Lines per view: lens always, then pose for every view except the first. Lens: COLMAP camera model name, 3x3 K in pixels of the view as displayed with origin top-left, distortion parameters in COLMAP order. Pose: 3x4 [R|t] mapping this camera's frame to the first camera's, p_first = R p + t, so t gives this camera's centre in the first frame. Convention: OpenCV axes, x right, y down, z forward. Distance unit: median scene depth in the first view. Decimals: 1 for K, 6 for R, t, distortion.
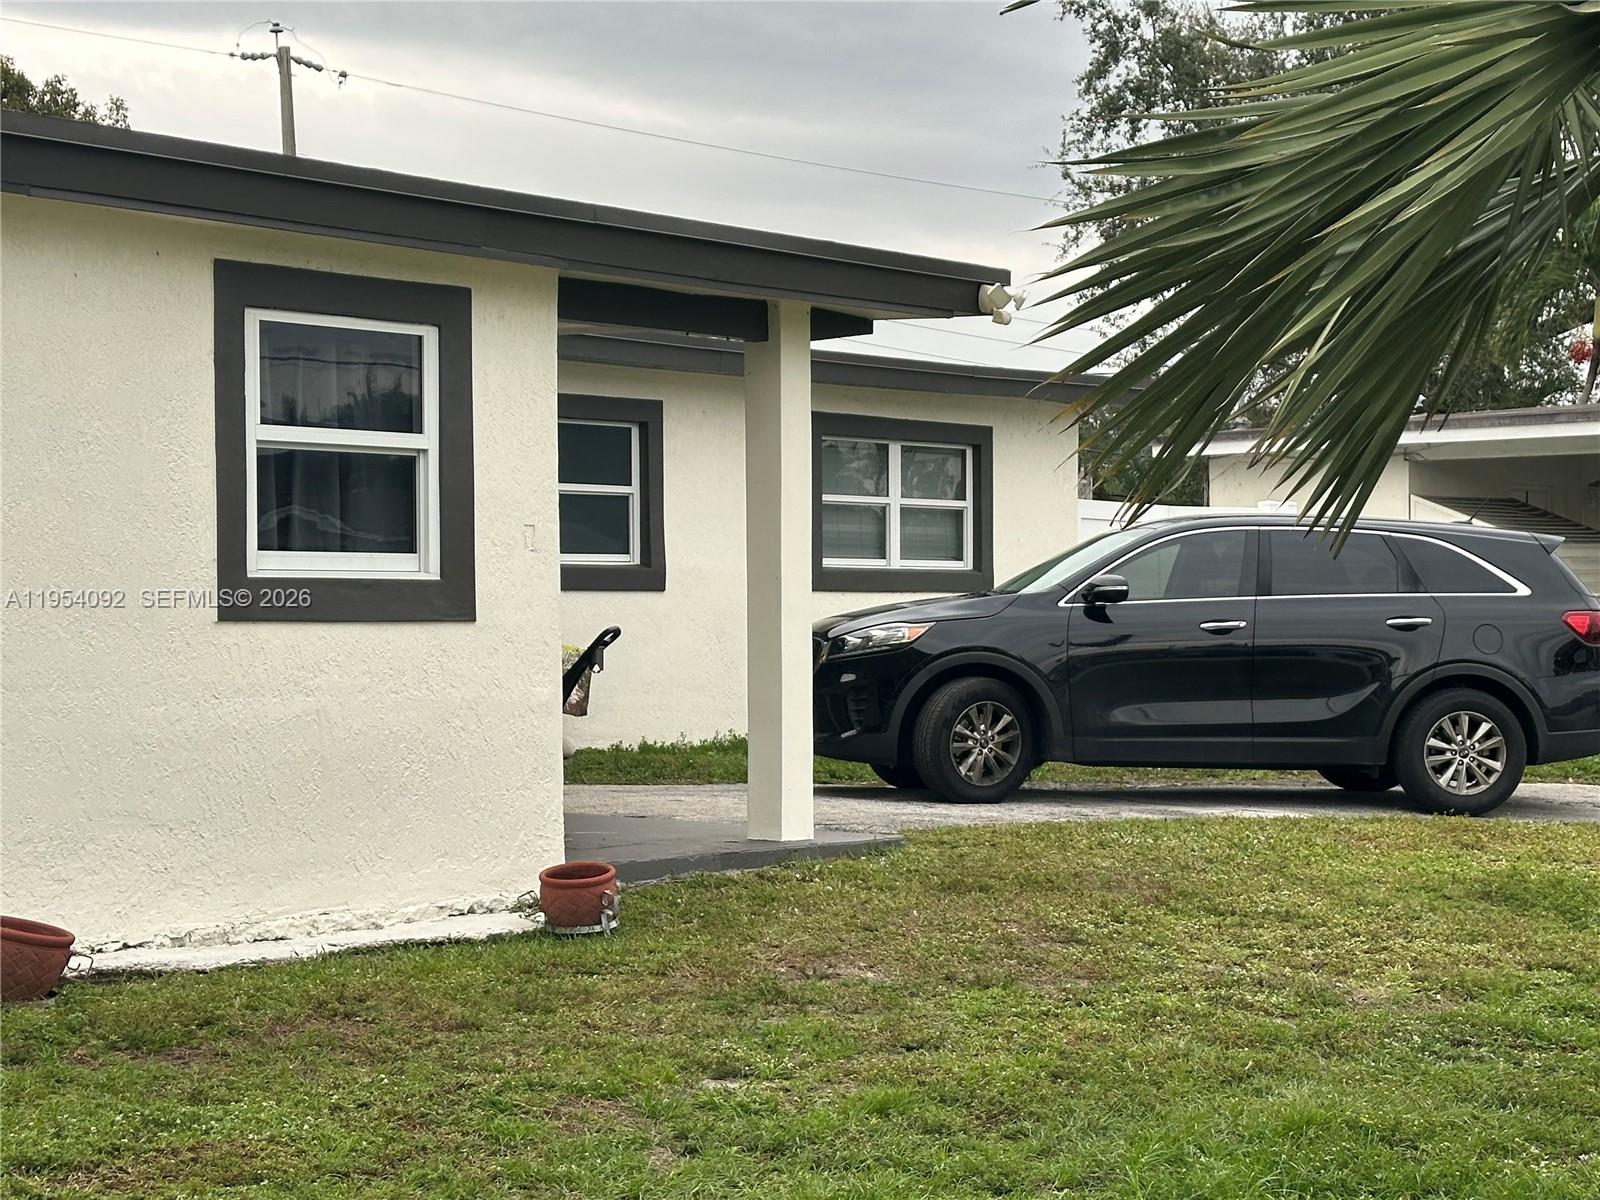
lens RADIAL K [[3004.3, 0, 800.0], [0, 3004.3, 600.0], [0, 0, 1]] dist [0.052354, 0.179753]
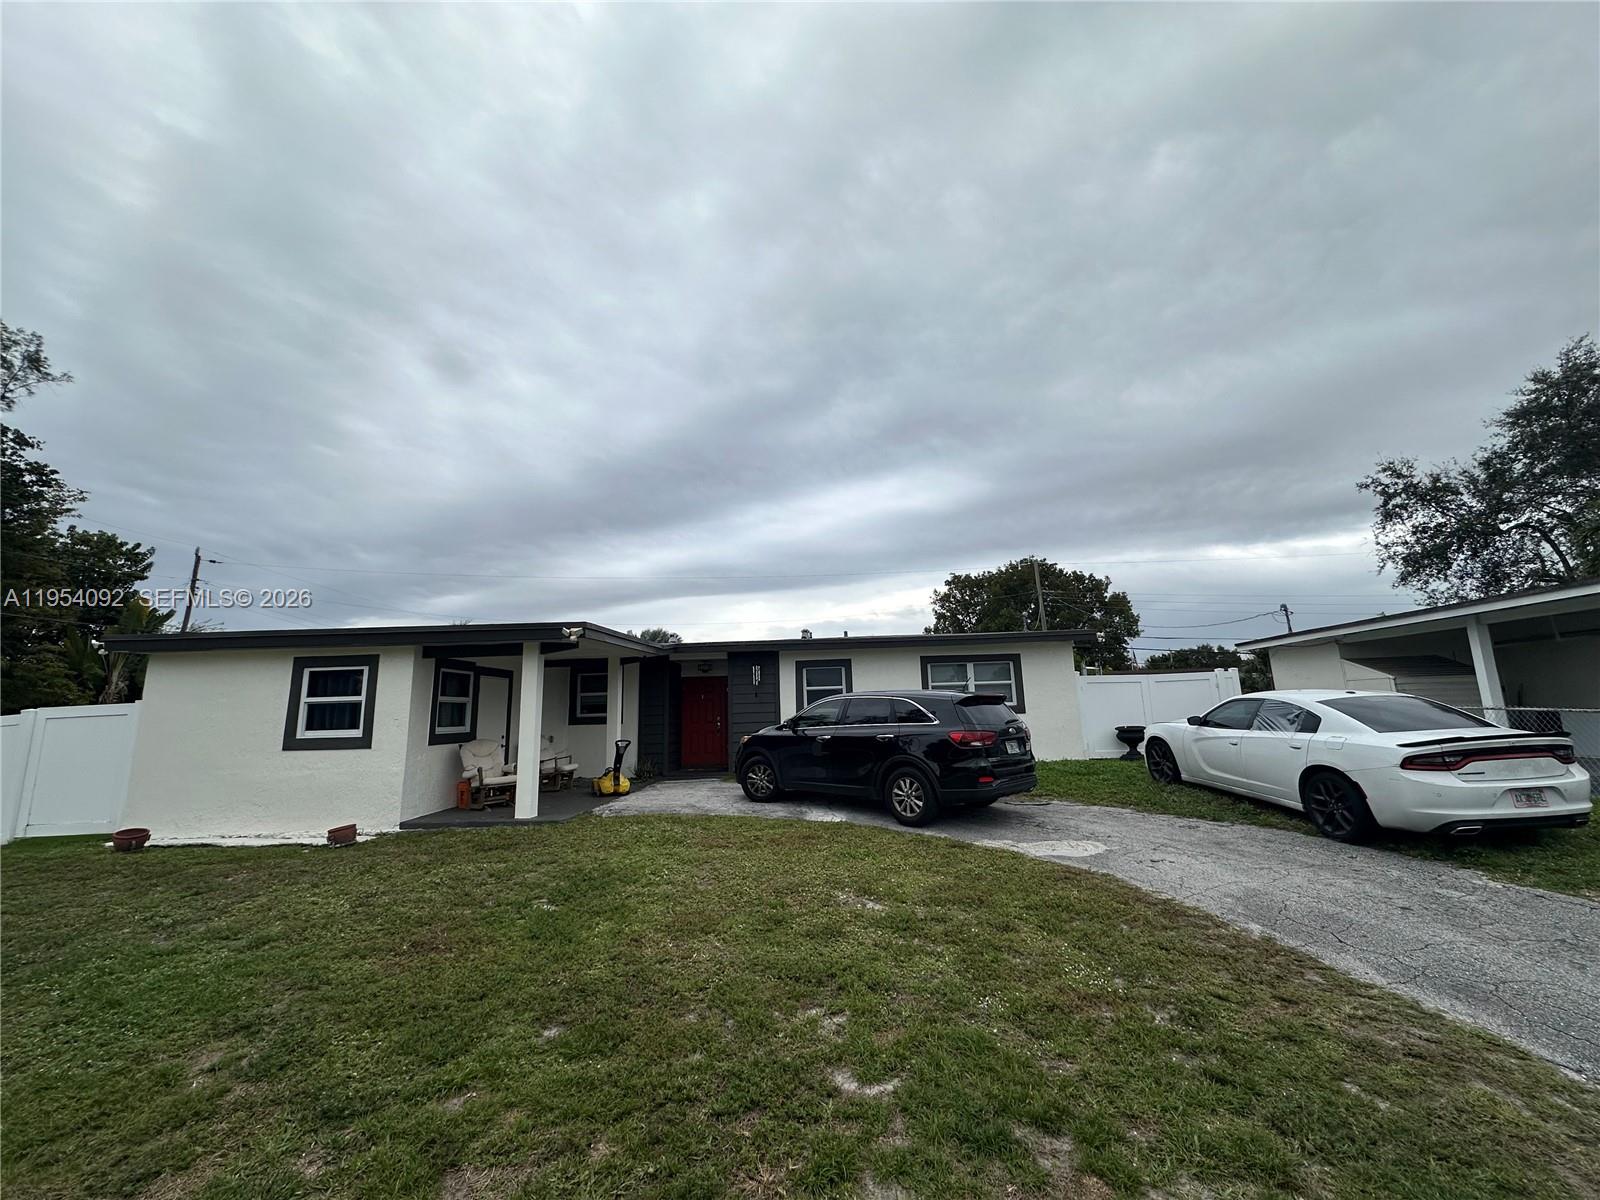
lens RADIAL K [[634.1, 0, 814.1], [0, 634.1, 597.2], [0, 0, 1]] dist [-0.002345, -0.000228]
pose [[0.621654, -0.157626, -0.767268, 0.821198], [0.031259, 0.983755, -0.176774, -0.020108], [0.782668, 0.085908, 0.616483, 0.943907]]
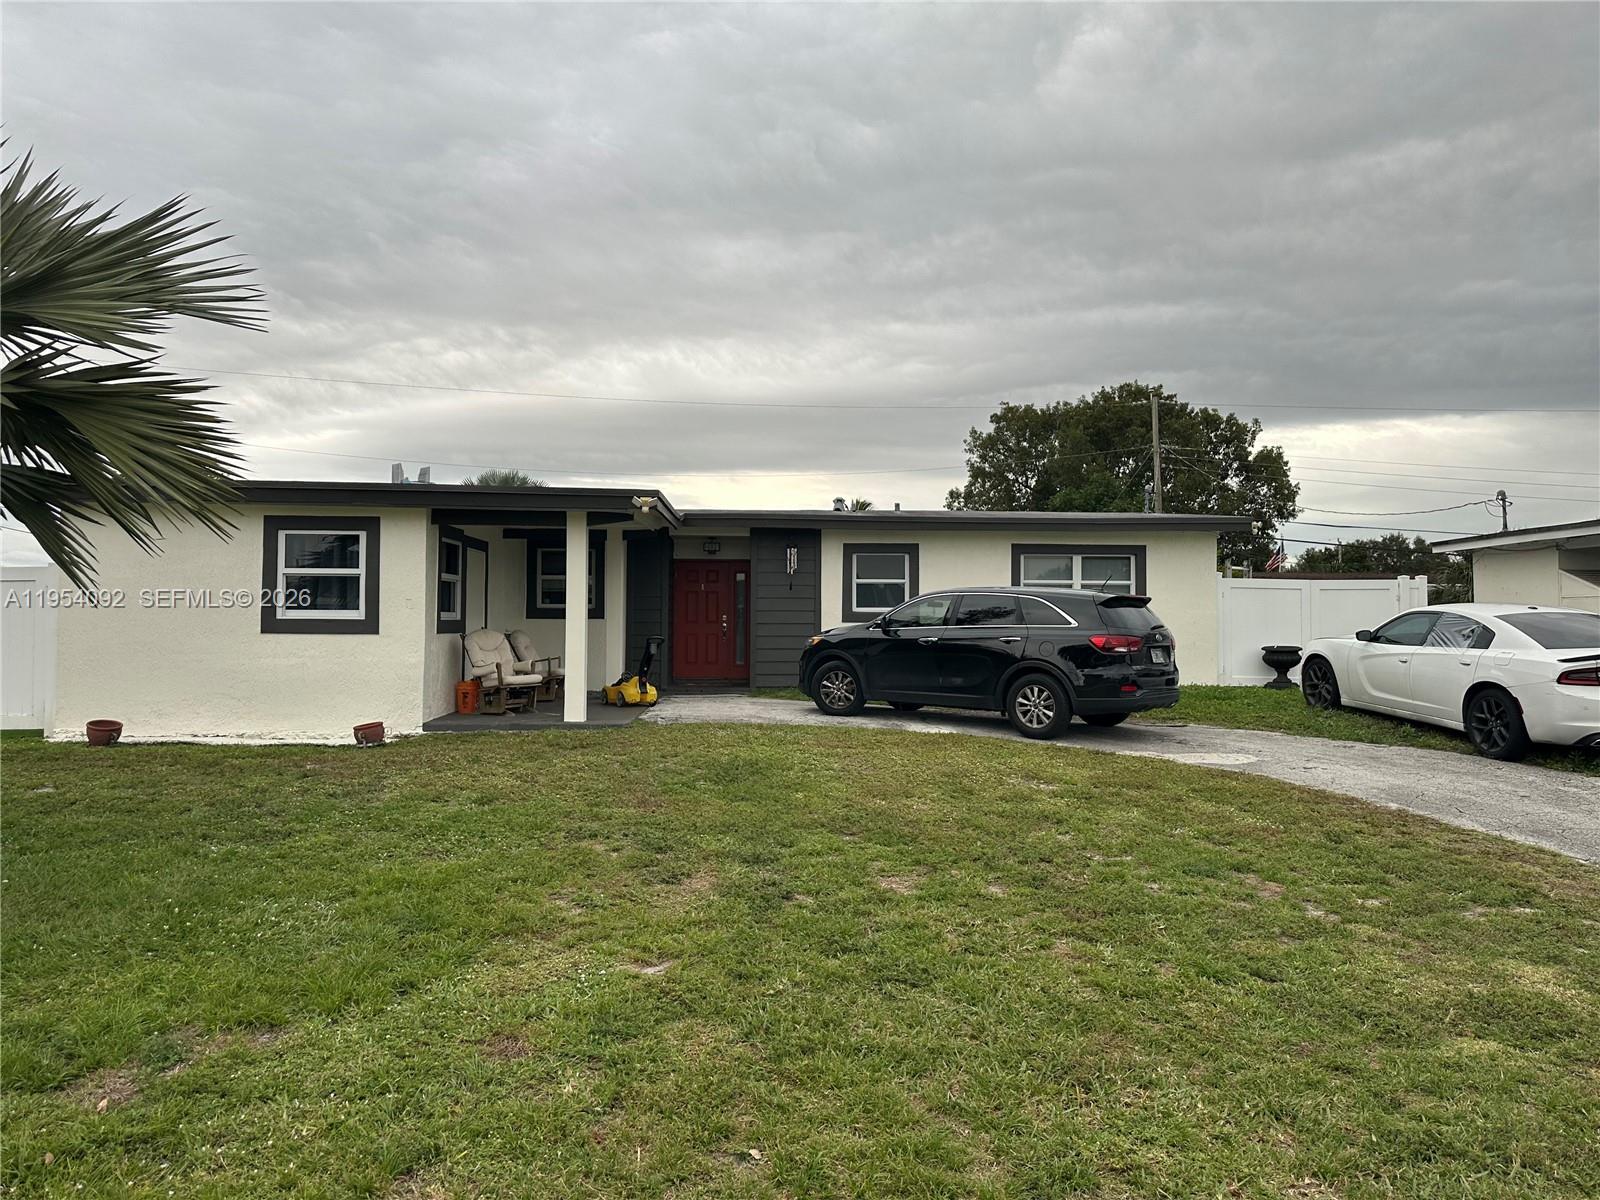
lens RADIAL K [[1125.2, 0, 810.8], [0, 1125.2, 586.7], [0, 0, 1]] dist [0.114062, -0.187781]
pose [[0.682608, -0.020380, -0.730501, 0.968169], [-0.003858, 0.999497, -0.031489, -0.005096], [0.730775, 0.024313, 0.682185, 0.569252]]
